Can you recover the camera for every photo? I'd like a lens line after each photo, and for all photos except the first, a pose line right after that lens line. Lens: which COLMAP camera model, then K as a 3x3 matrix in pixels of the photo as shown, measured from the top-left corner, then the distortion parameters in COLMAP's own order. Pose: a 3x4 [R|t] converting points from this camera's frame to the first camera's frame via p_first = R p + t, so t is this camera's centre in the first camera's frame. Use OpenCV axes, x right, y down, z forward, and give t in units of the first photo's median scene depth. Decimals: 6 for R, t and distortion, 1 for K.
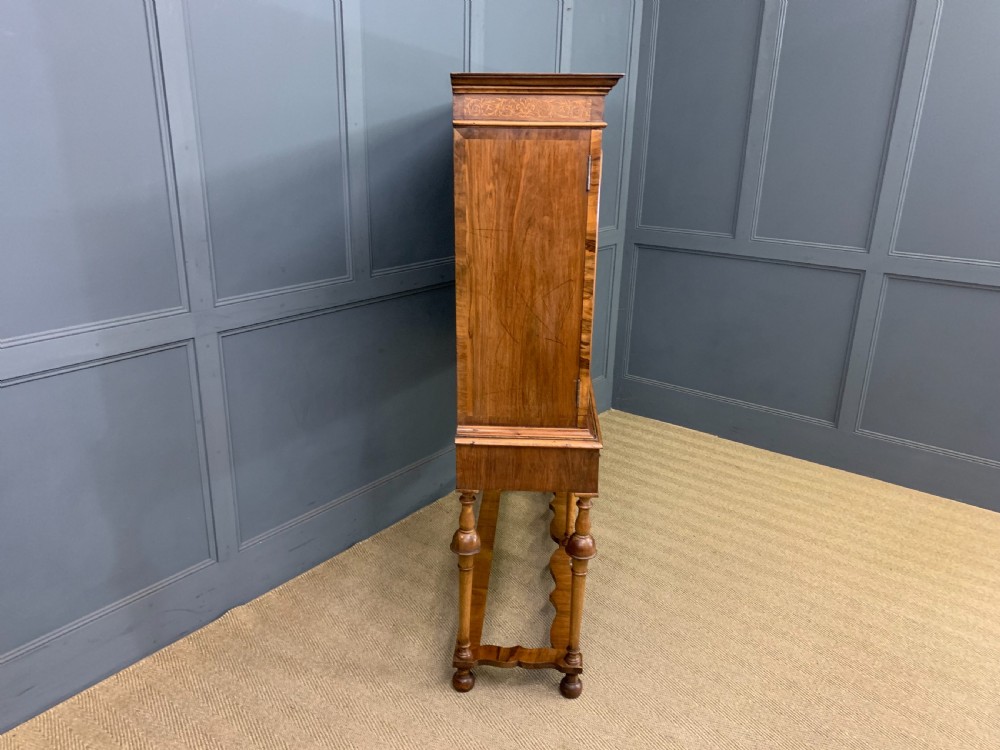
lens RADIAL K [[769.1, 0, 507.1], [0, 769.1, 388.8], [0, 0, 1]] dist [0.054245, 0.000364]
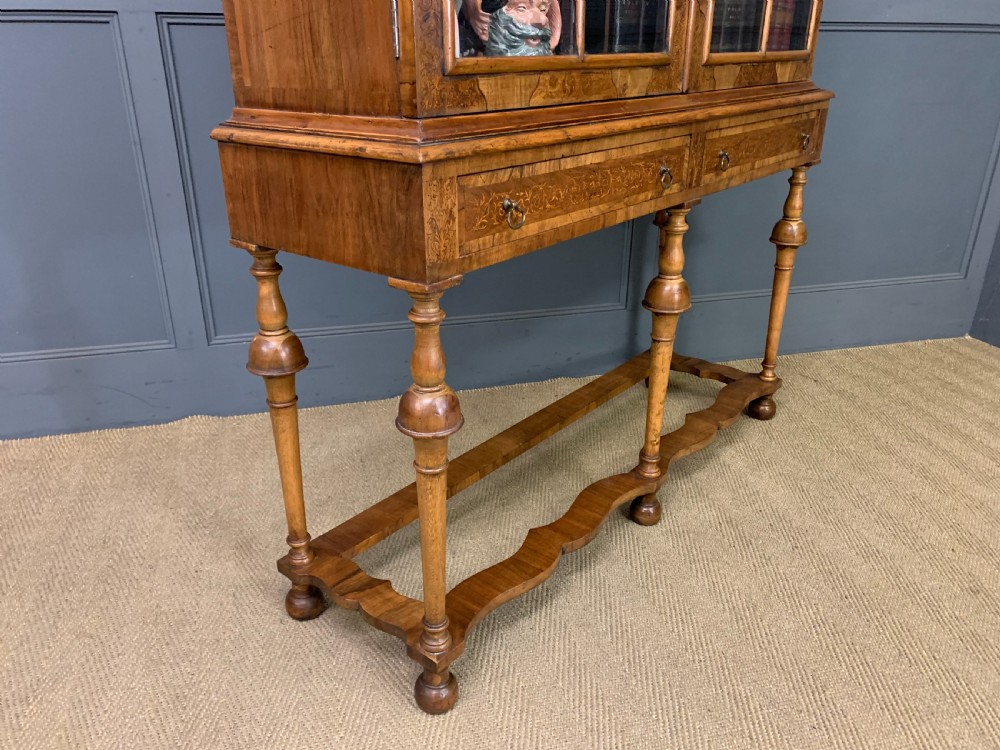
lens RADIAL K [[773.3, 0, 504.4], [0, 773.3, 383.9], [0, 0, 1]] dist [0.053213, -0.074325]
pose [[0.808092, 0.223457, -0.545026, 0.448077], [-0.190467, 0.974671, 0.117209, 0.147500], [0.557413, 0.009094, 0.830186, 0.760796]]
